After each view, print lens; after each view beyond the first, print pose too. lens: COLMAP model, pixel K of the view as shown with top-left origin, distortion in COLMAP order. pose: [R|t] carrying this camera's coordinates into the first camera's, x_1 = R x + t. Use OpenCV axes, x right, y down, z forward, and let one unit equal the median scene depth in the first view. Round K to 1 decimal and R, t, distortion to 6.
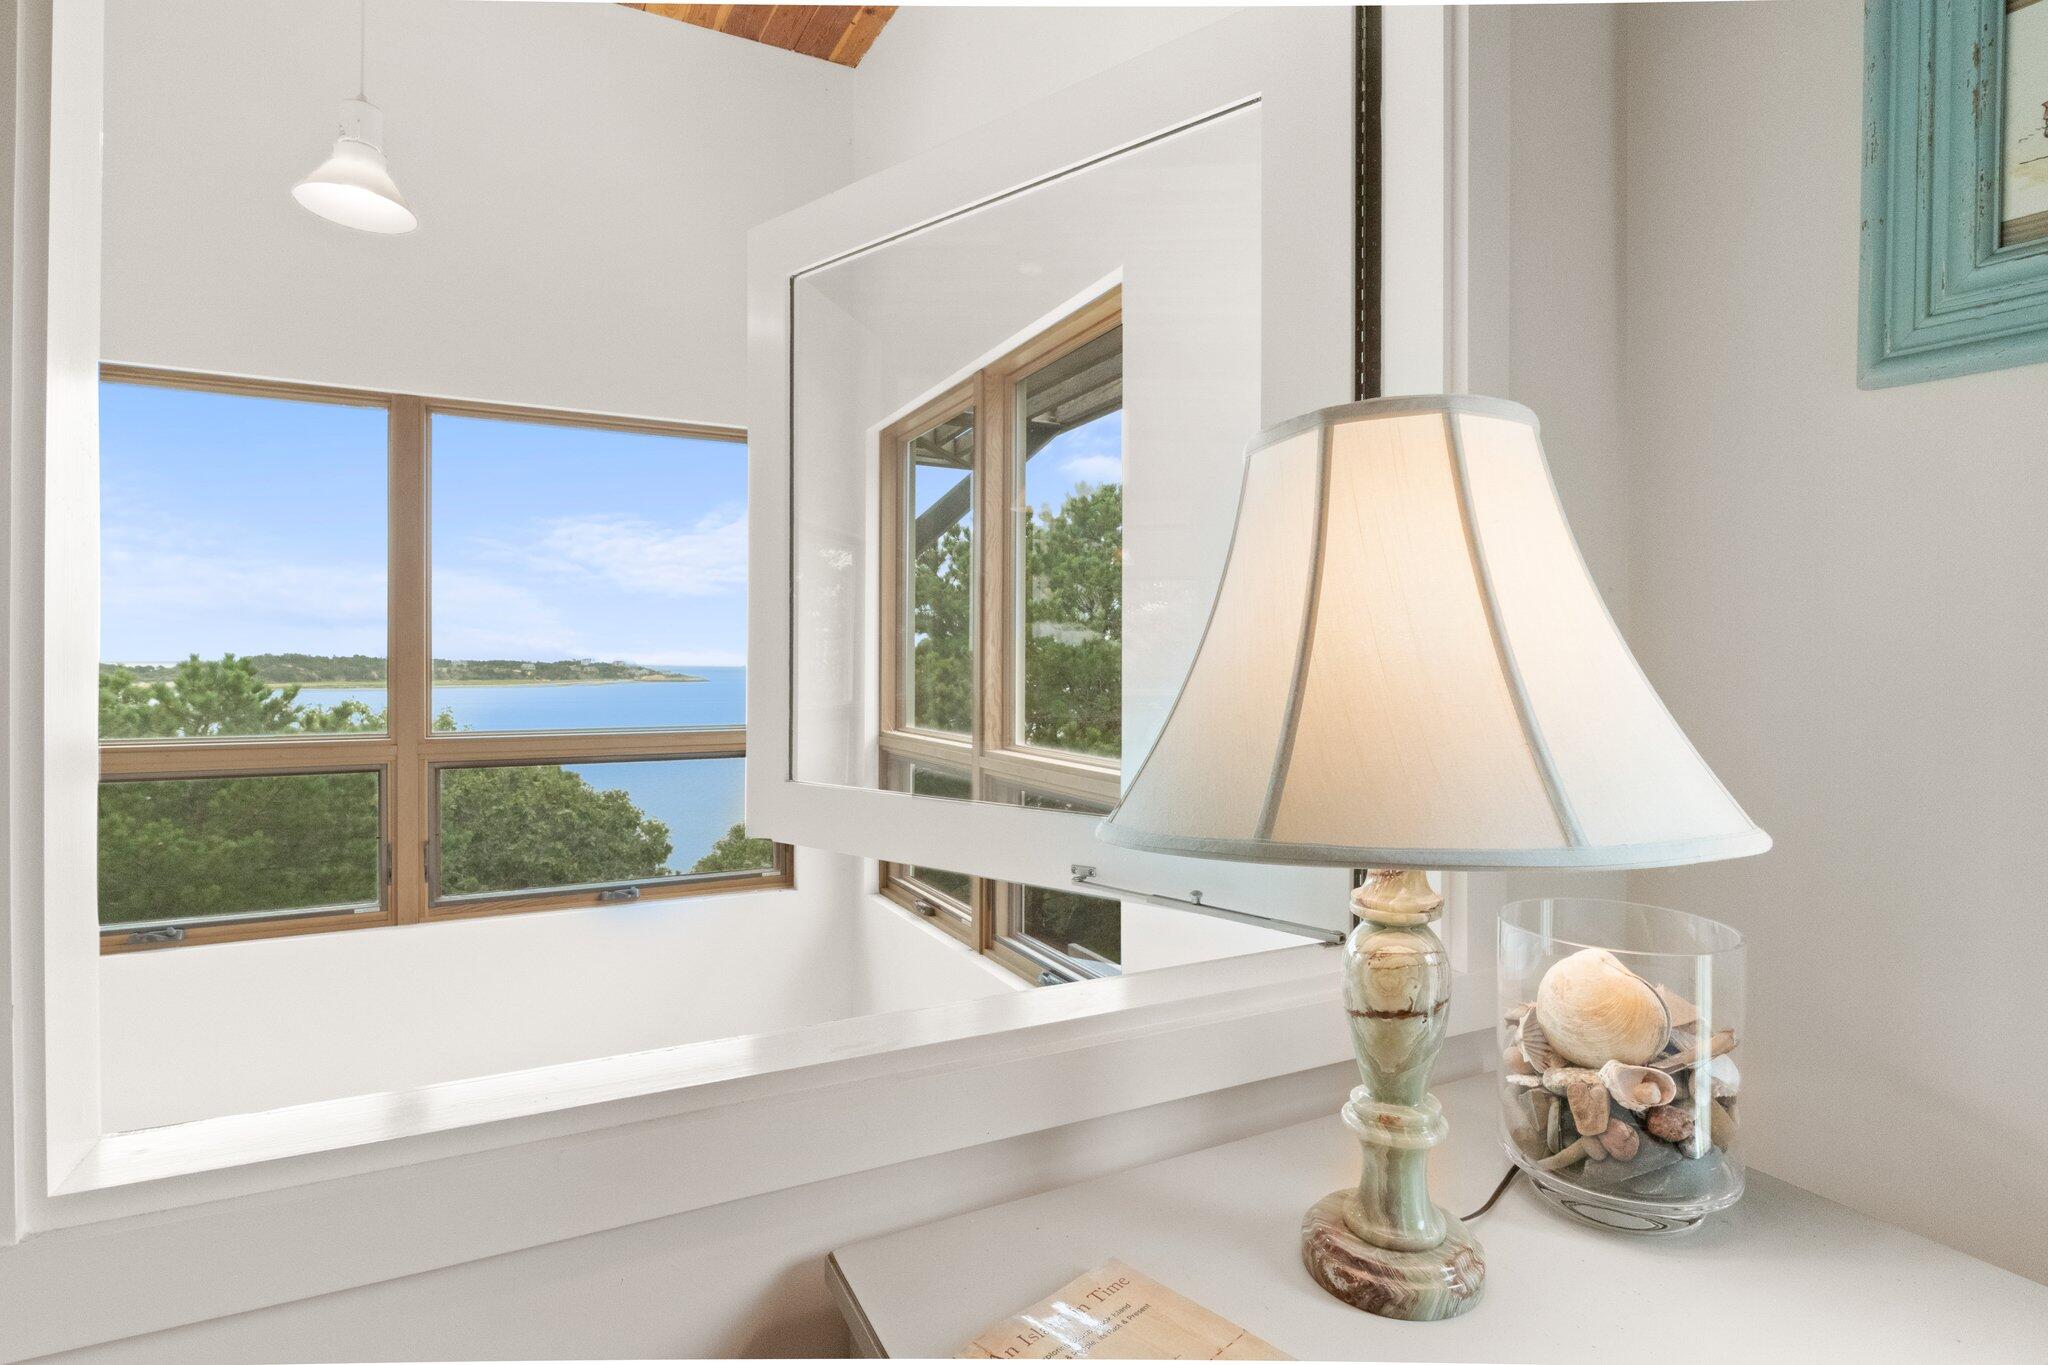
lens RADIAL K [[1018.3, 0, 1004.8], [0, 1018.3, 673.9], [0, 0, 1]] dist [0.005342, -0.002399]
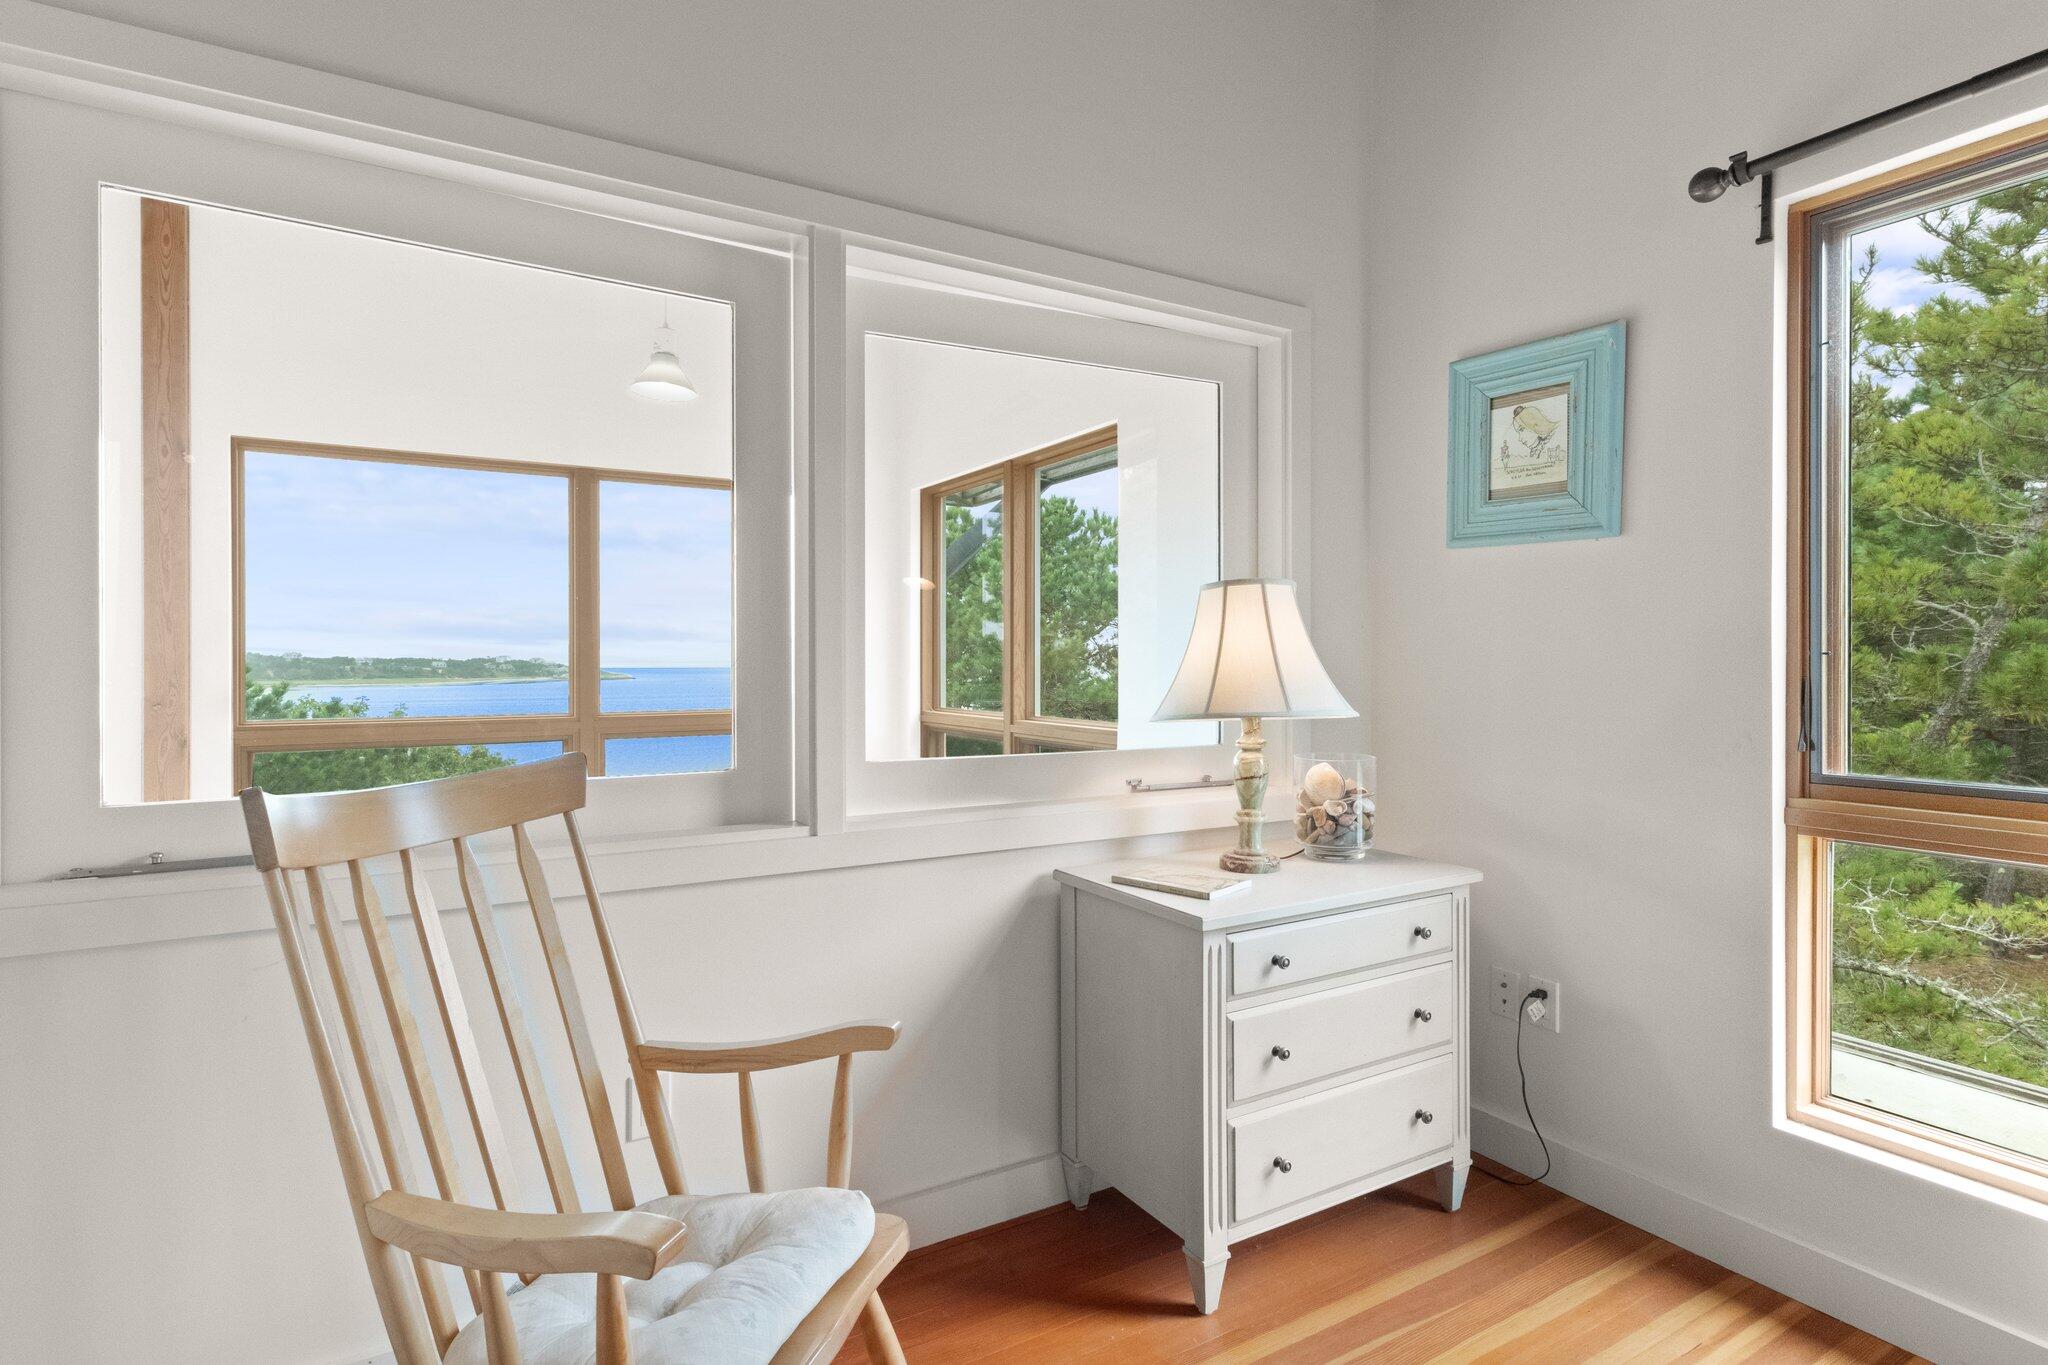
lens RADIAL K [[1018.3, 0, 952.6], [0, 1018.3, 668.7], [0, 0, 1]] dist [0.005342, -0.002399]
pose [[0.999965, -0.001539, 0.008234, -0.454659], [0.001561, 0.999995, -0.002591, 0.015909], [-0.008230, 0.002604, 0.999963, -1.755814]]
